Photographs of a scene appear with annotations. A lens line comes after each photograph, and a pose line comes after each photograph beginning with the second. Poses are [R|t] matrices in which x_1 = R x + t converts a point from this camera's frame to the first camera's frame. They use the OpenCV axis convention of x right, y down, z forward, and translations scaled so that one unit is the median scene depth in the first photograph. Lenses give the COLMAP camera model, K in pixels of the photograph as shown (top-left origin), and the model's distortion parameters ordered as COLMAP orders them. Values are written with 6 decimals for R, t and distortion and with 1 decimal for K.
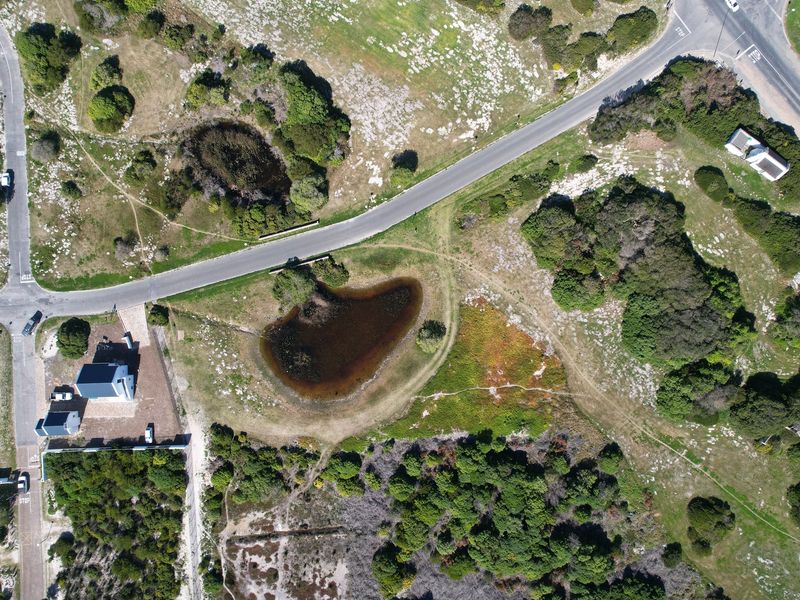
lens RADIAL K [[574.8, 0, 397.7], [0, 574.8, 296.7], [0, 0, 1]] dist [-0.070591, 0.061869]
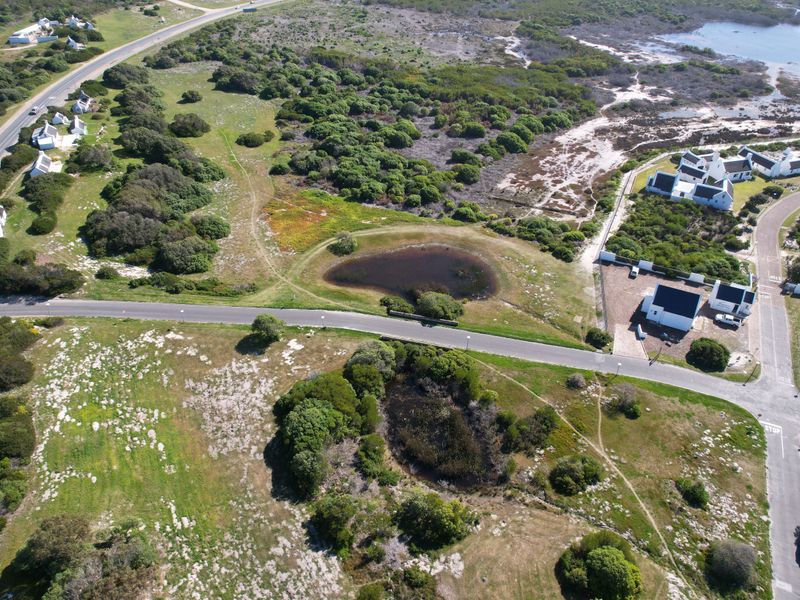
lens RADIAL K [[574.8, 0, 397.7], [0, 574.8, 296.7], [0, 0, 1]] dist [-0.070591, 0.061869]
pose [[-0.875906, -0.299445, 0.378315, -0.460281], [0.481936, -0.505679, 0.715561, -0.688821], [-0.022965, 0.809087, 0.587240, 0.452658]]
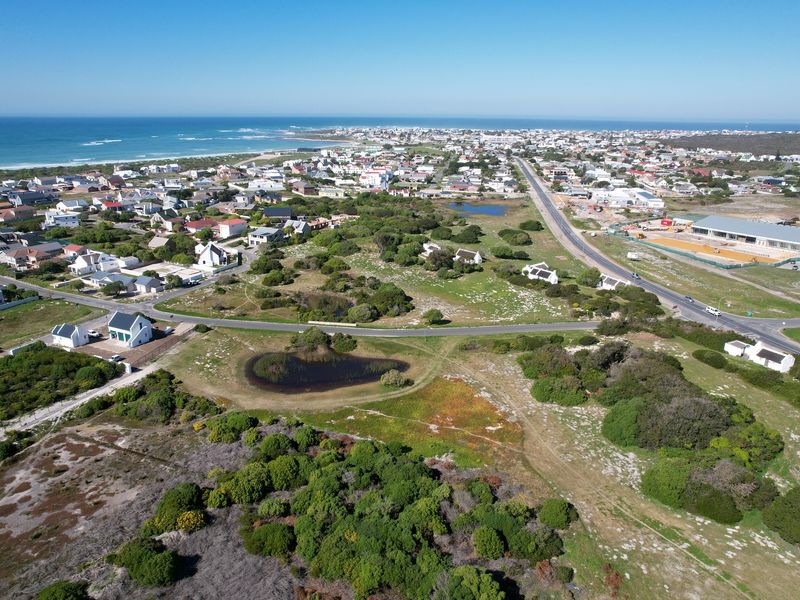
lens RADIAL K [[574.8, 0, 397.7], [0, 574.8, 296.7], [0, 0, 1]] dist [-0.070591, 0.061869]
pose [[0.894226, 0.132824, -0.427455, 0.458565], [-0.447612, 0.269096, -0.852778, 0.862858], [0.001757, 0.953910, 0.300086, 0.568987]]
